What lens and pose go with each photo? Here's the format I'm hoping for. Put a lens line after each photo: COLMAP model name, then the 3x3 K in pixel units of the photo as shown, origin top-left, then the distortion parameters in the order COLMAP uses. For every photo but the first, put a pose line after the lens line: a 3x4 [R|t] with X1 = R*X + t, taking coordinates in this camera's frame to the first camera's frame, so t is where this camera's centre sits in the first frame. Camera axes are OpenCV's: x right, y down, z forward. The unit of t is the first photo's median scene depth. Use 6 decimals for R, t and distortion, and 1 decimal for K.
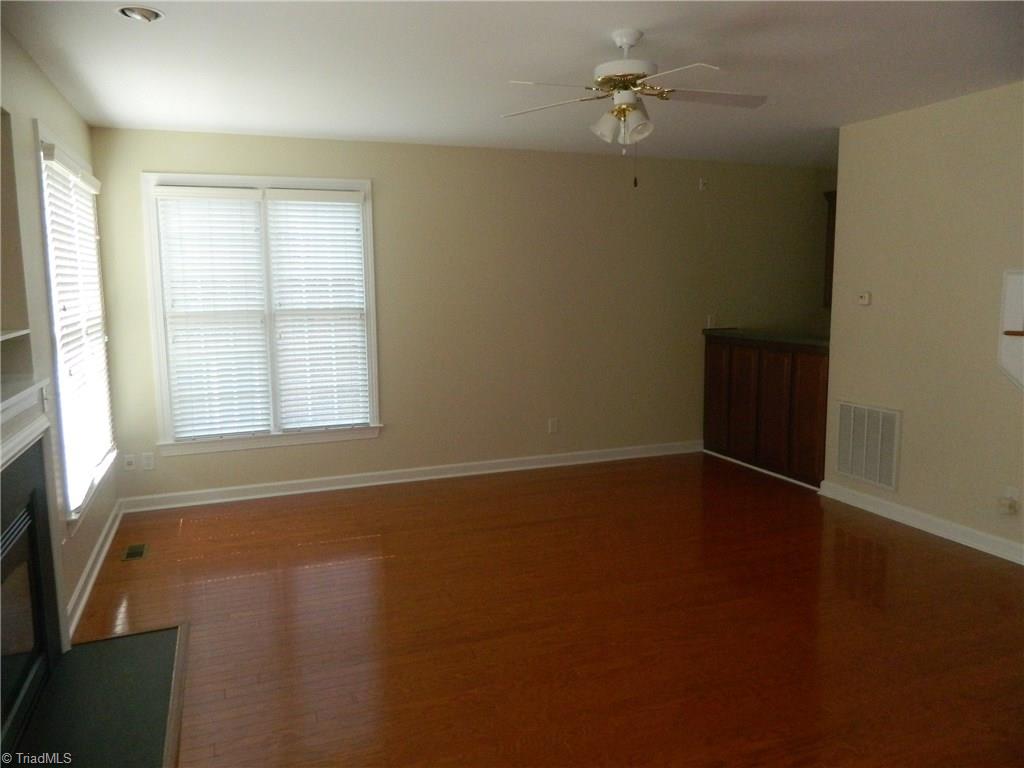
lens RADIAL K [[751.9, 0, 513.4], [0, 751.9, 378.3], [0, 0, 1]] dist [0.003633, 0.003255]
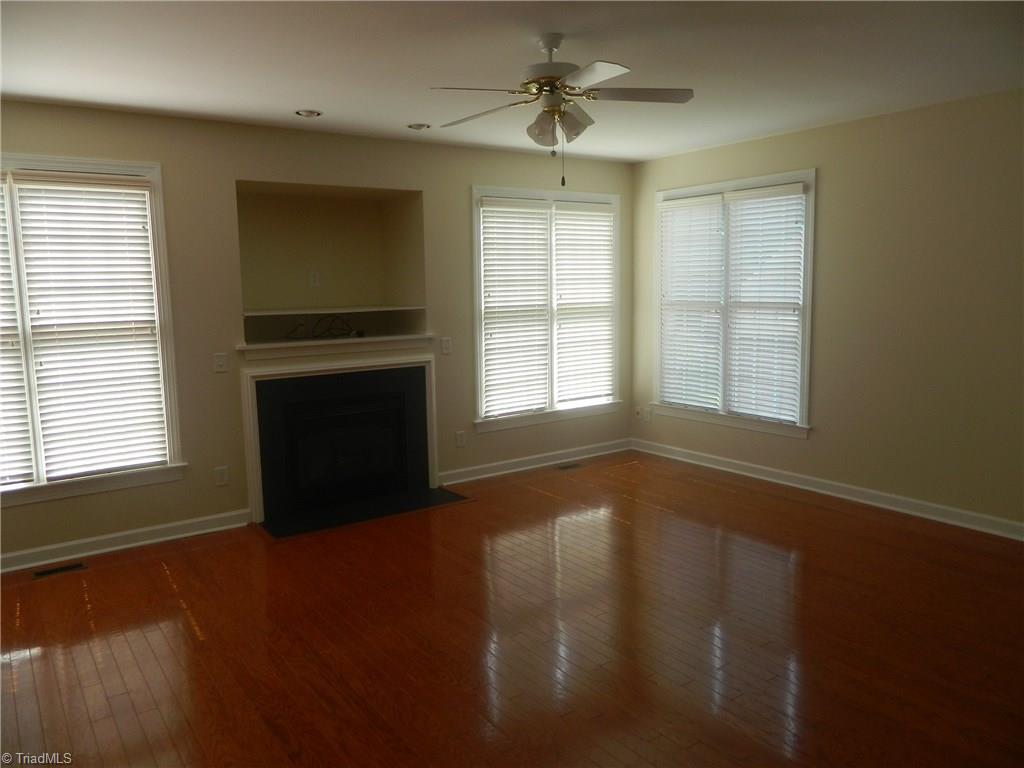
lens RADIAL K [[751.9, 0, 511.8], [0, 751.9, 388.0], [0, 0, 1]] dist [0.003633, 0.003255]
pose [[0.250337, 0.140551, -0.957902, 0.664011], [-0.109002, 0.987207, 0.116365, -0.058779], [0.962003, 0.075283, 0.262454, 0.407055]]
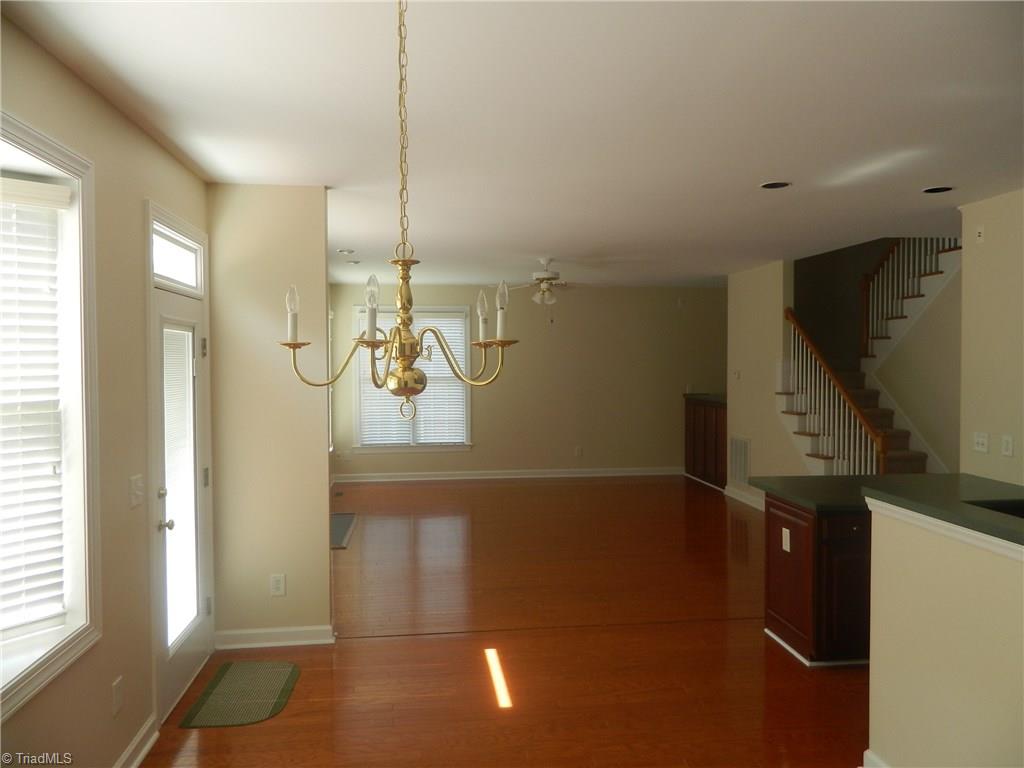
lens RADIAL K [[751.9, 0, 510.8], [0, 751.9, 381.2], [0, 0, 1]] dist [0.003633, 0.003255]
pose [[0.969548, 0.014594, -0.244467, 0.349927], [-0.037930, 0.995126, -0.091023, 0.076195], [0.241947, 0.097524, 0.965376, -0.699455]]
